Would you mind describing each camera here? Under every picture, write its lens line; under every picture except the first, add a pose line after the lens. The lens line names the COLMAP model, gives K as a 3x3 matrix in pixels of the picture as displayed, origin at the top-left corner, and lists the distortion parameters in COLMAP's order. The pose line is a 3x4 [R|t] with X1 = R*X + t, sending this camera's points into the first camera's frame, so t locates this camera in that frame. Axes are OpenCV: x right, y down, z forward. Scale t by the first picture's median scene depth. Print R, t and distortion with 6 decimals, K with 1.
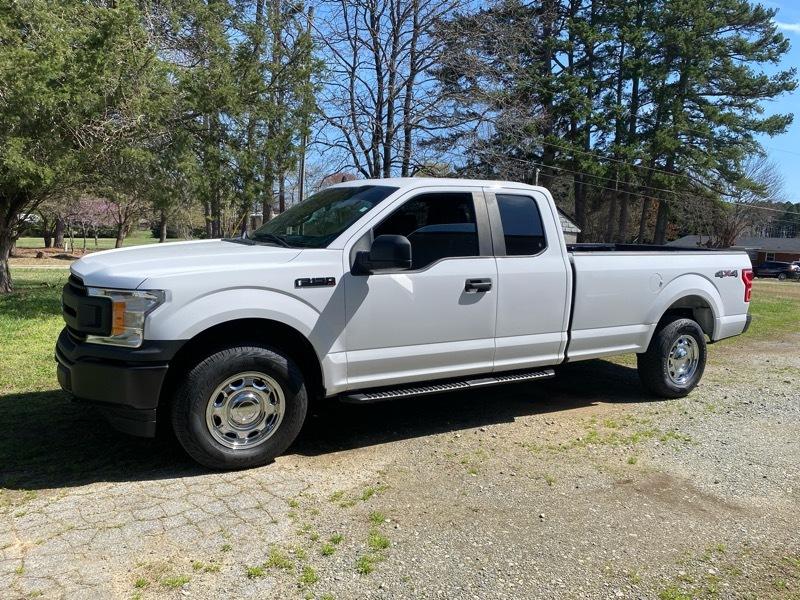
lens RADIAL K [[596.0, 0, 400.0], [0, 596.0, 300.0], [0, 0, 1]] dist [0.047602, -0.058223]
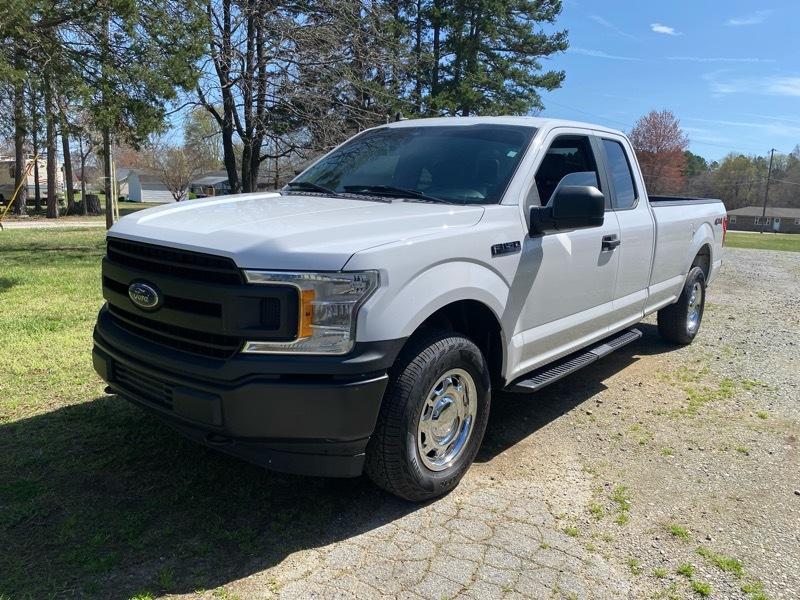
lens RADIAL K [[596.0, 0, 400.0], [0, 596.0, 300.0], [0, 0, 1]] dist [0.047602, -0.058223]
pose [[0.942683, -0.068257, 0.326635, -0.418526], [0.040058, 0.994925, 0.092299, -0.031195], [-0.331277, -0.073924, 0.940633, 0.234653]]
